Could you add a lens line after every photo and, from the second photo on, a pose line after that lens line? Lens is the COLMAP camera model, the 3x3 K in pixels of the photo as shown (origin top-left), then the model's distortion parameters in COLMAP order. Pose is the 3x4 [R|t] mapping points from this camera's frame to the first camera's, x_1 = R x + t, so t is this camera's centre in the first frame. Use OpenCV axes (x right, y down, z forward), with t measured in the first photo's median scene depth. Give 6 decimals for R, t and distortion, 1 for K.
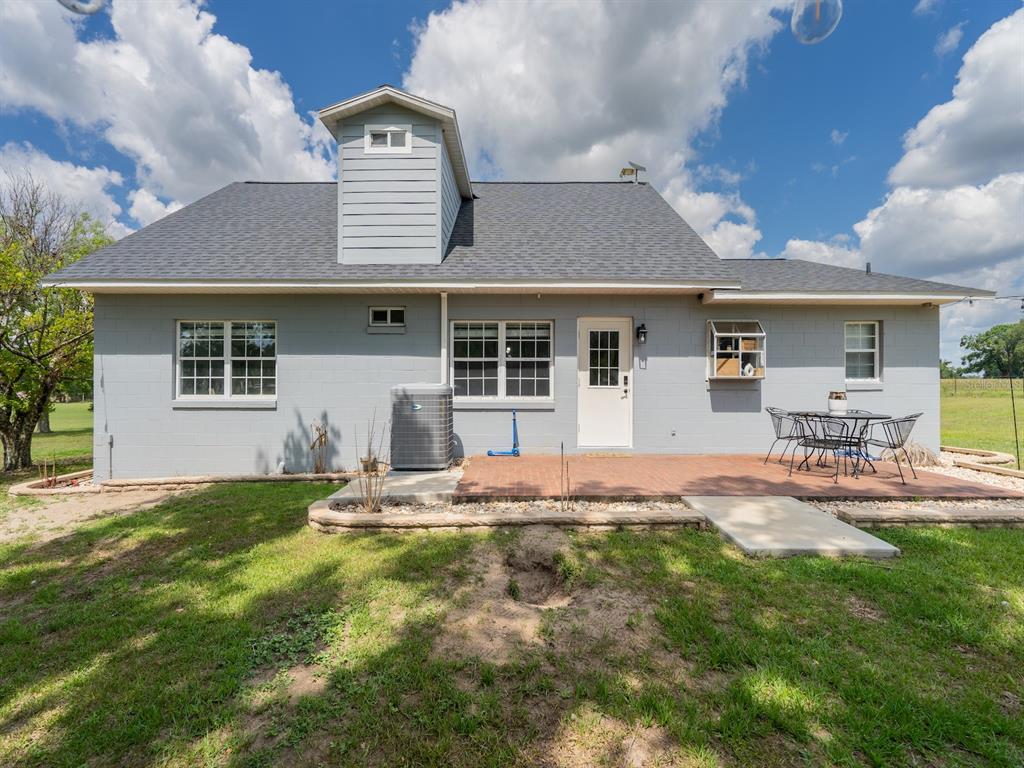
lens RADIAL K [[453.0, 0, 512.0], [0, 453.0, 384.0], [0, 0, 1]] dist [-0.010359, -0.000129]
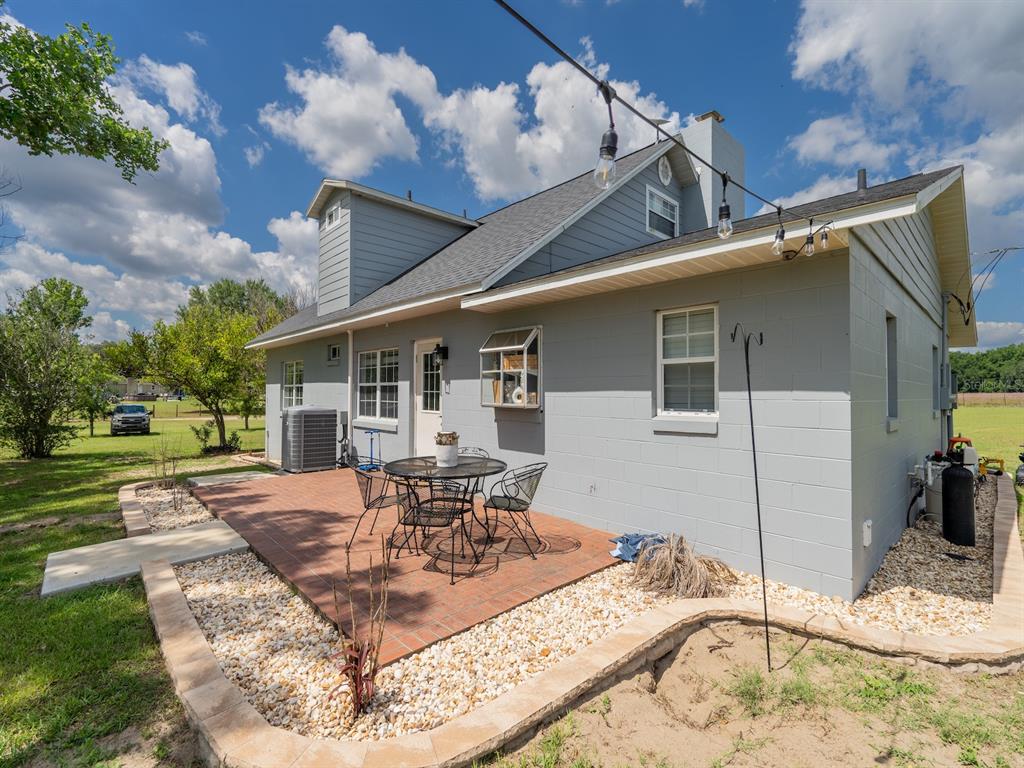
lens RADIAL K [[462.8, 0, 512.6], [0, 462.8, 386.5], [0, 0, 1]] dist [-0.003417, 0.001351]
pose [[0.696426, -0.009339, -0.717568, 1.017488], [0.006614, 0.999956, -0.006596, -0.040187], [0.717598, -0.000152, 0.696457, 0.449694]]
